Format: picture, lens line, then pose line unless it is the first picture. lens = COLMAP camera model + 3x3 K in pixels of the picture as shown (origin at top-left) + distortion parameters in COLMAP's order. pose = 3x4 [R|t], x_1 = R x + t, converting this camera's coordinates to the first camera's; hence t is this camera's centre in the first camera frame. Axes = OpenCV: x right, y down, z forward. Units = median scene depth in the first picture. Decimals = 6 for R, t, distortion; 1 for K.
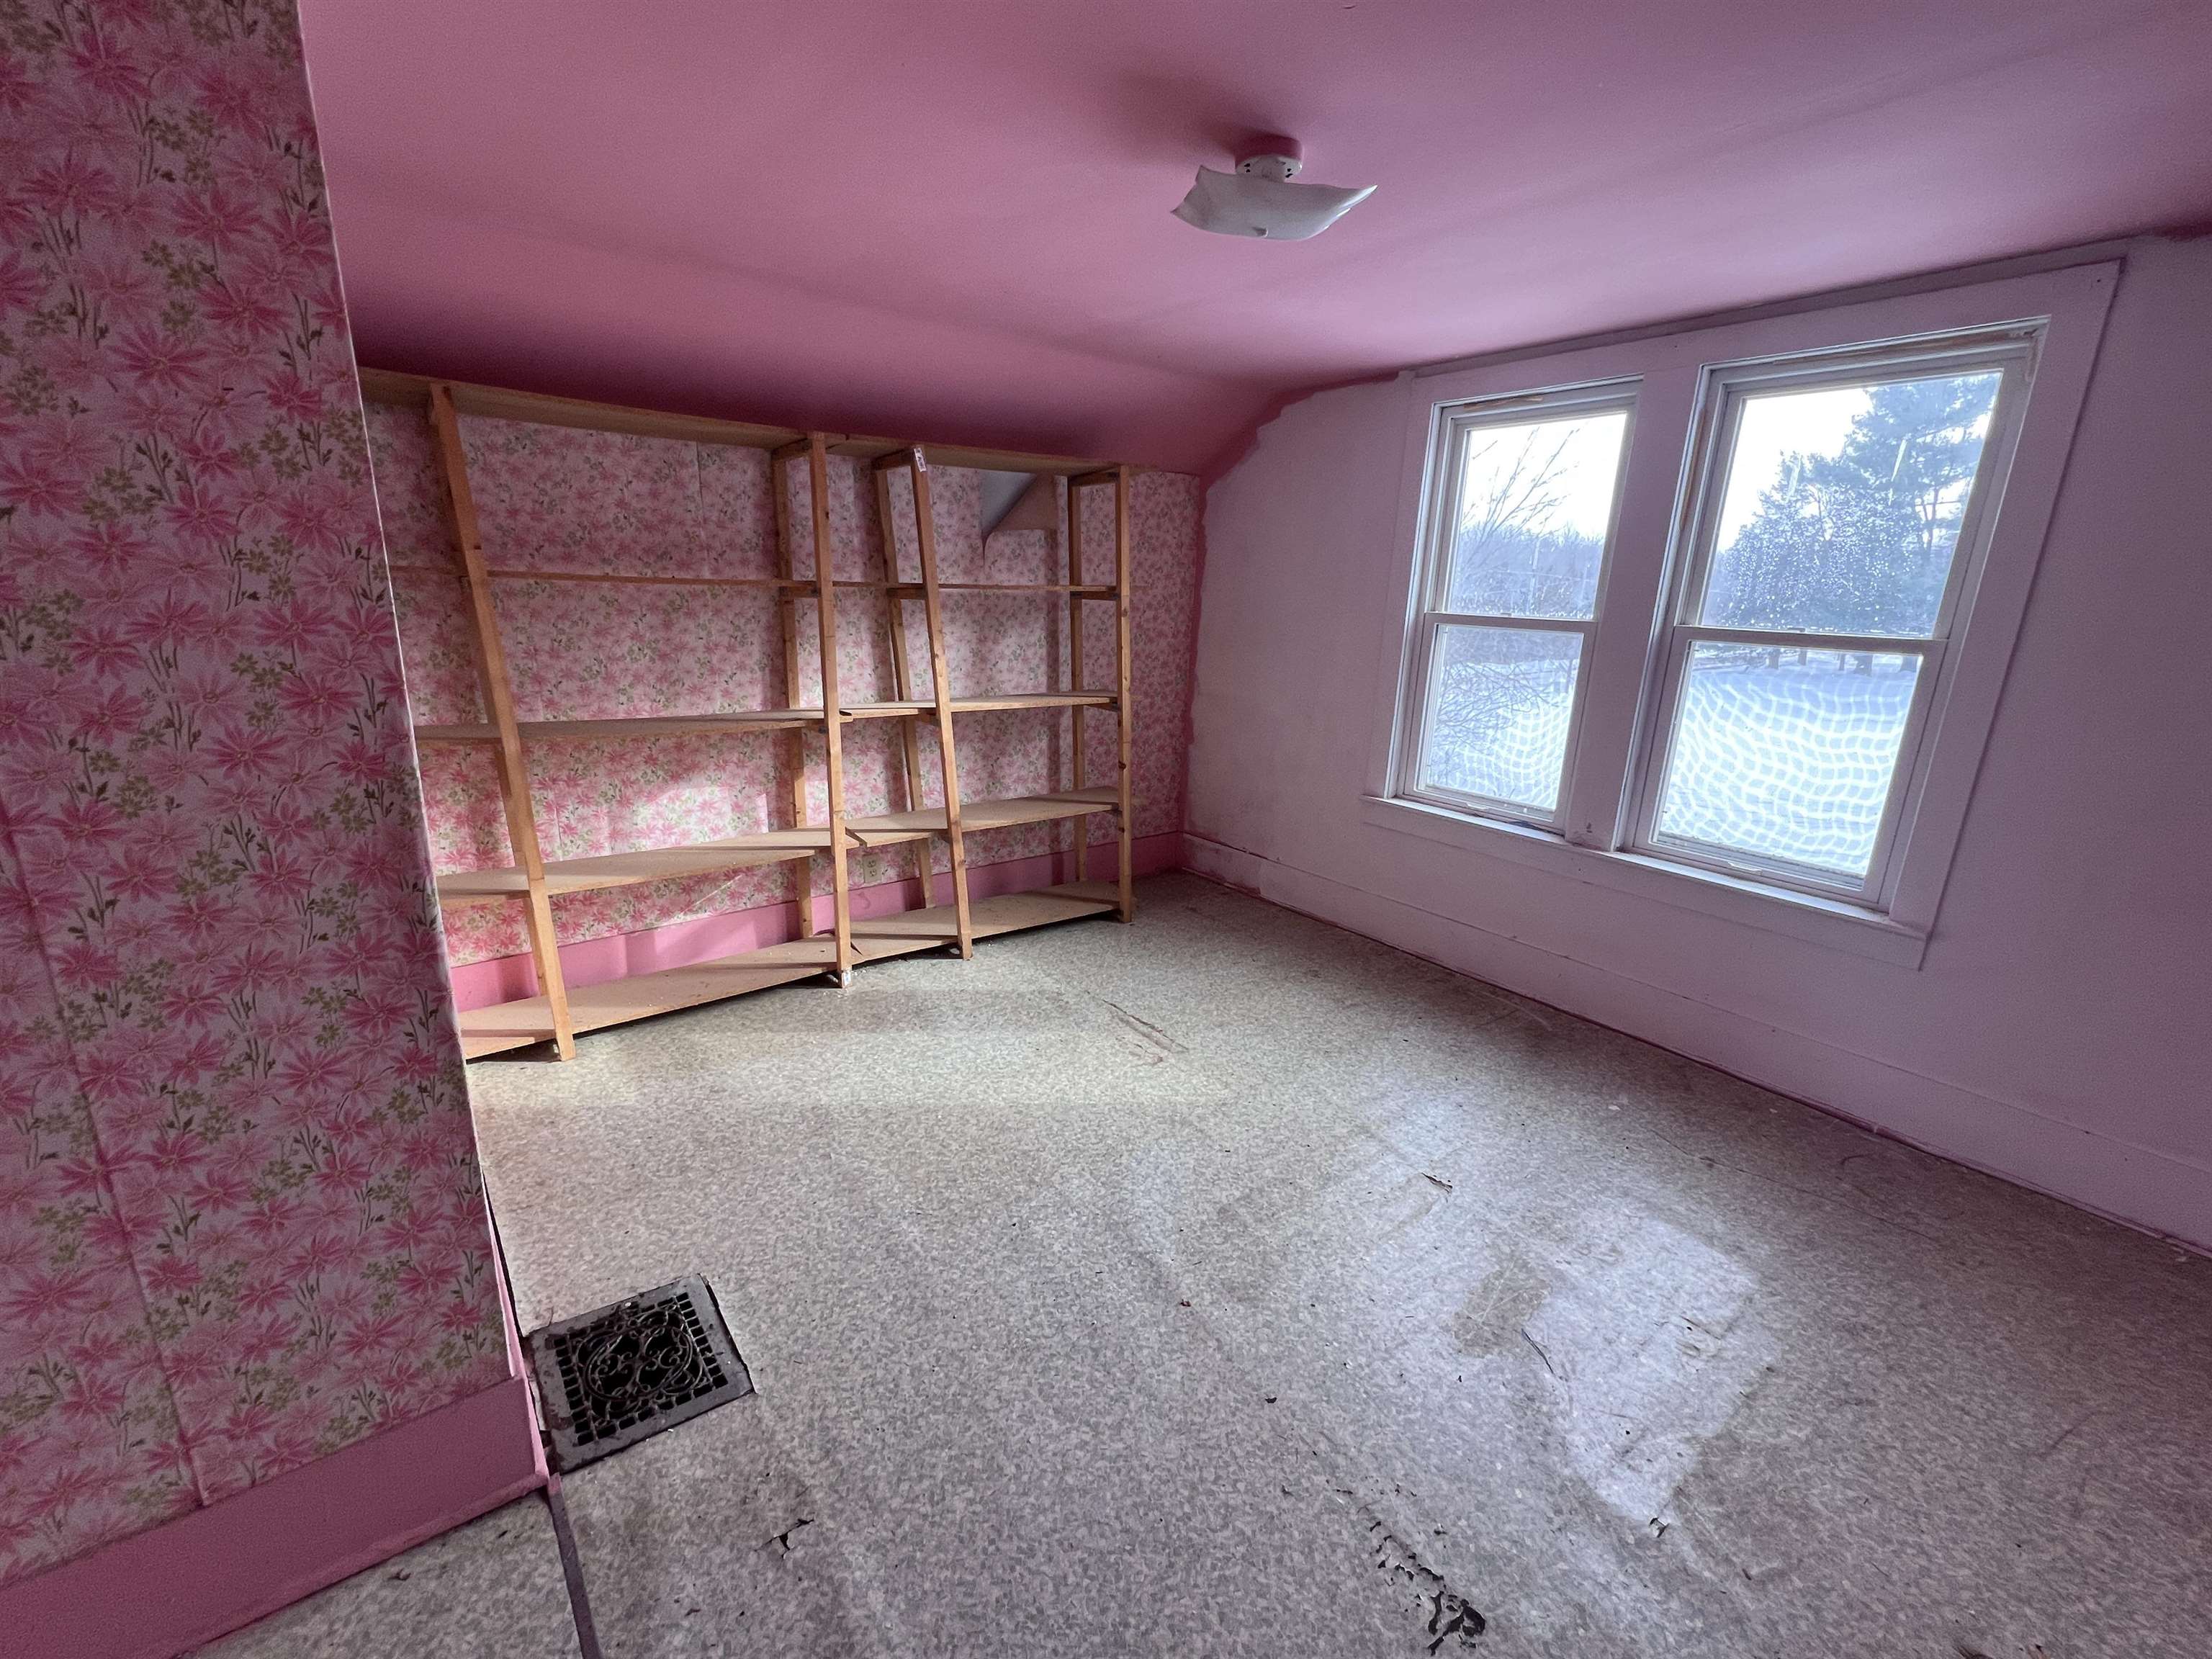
lens RADIAL K [[903.6, 0, 1106.0], [0, 903.6, 829.5], [0, 0, 1]] dist [0.015912, -0.012514]
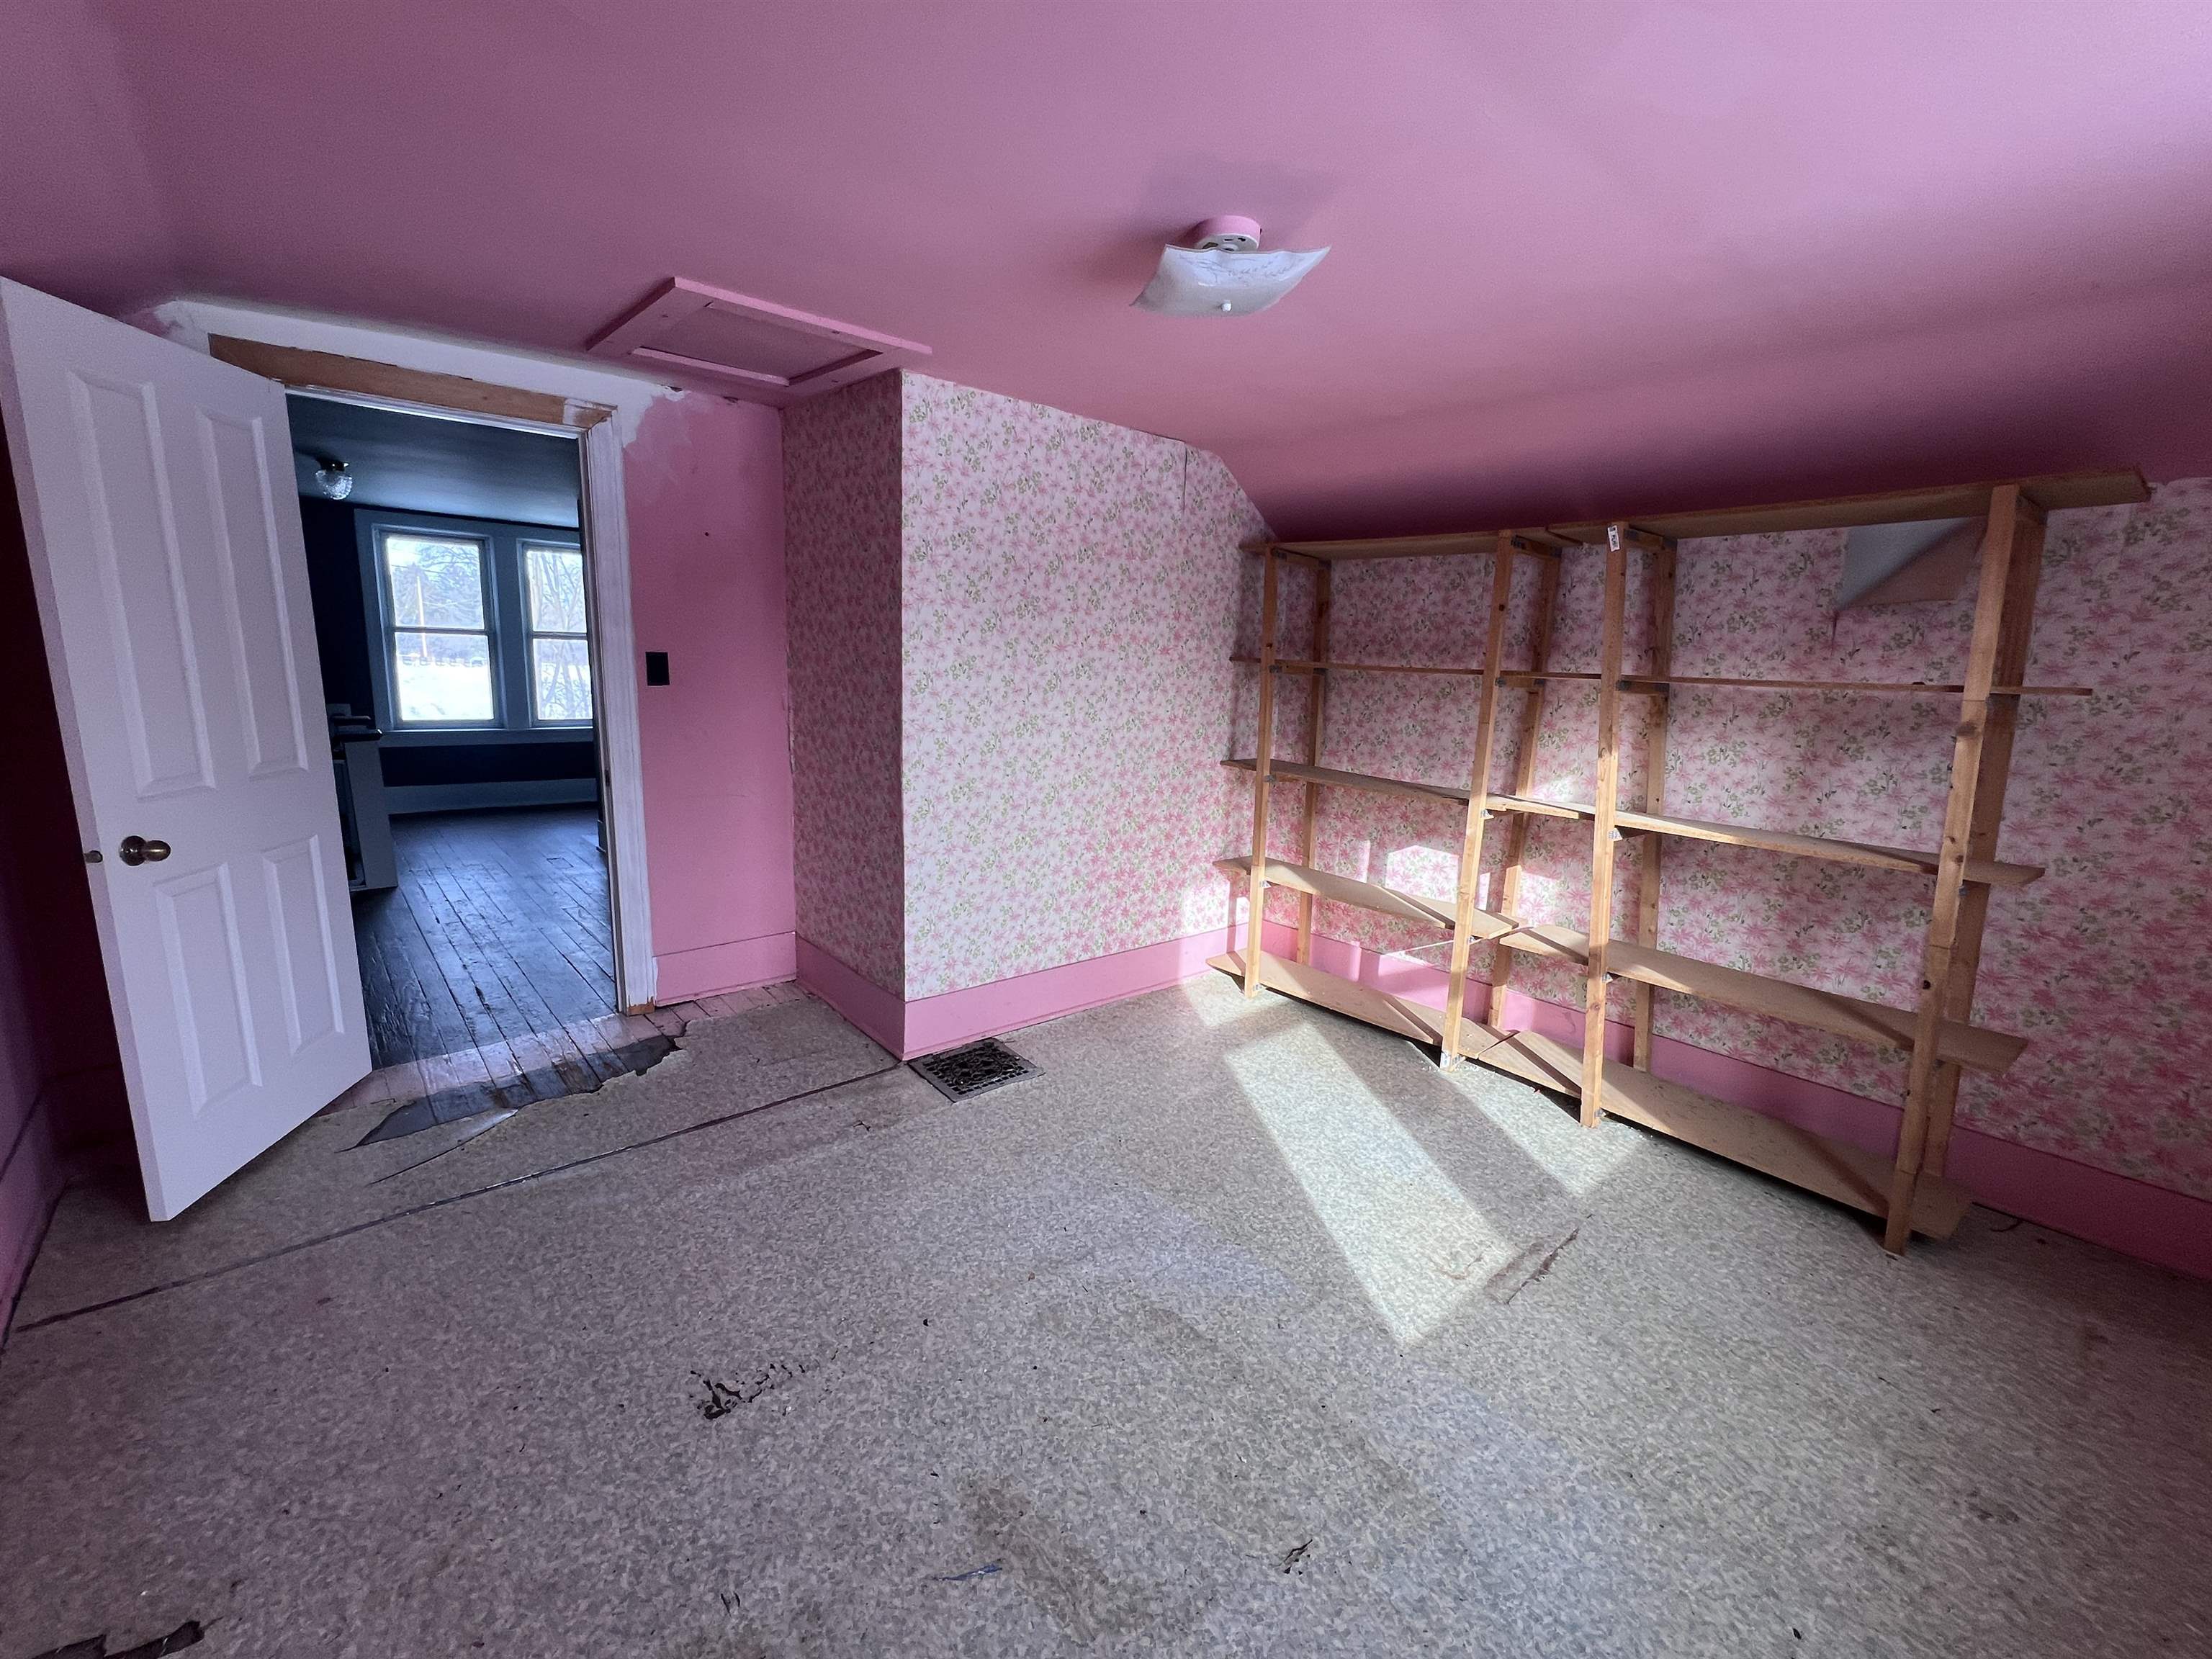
lens RADIAL K [[895.9, 0, 1105.8], [0, 895.9, 848.1], [0, 0, 1]] dist [-0.001594, -0.011584]
pose [[0.076287, 0.186312, -0.979524, 0.653781], [-0.294039, 0.942903, 0.156447, -0.108060], [0.952744, 0.276084, 0.126714, 0.485208]]
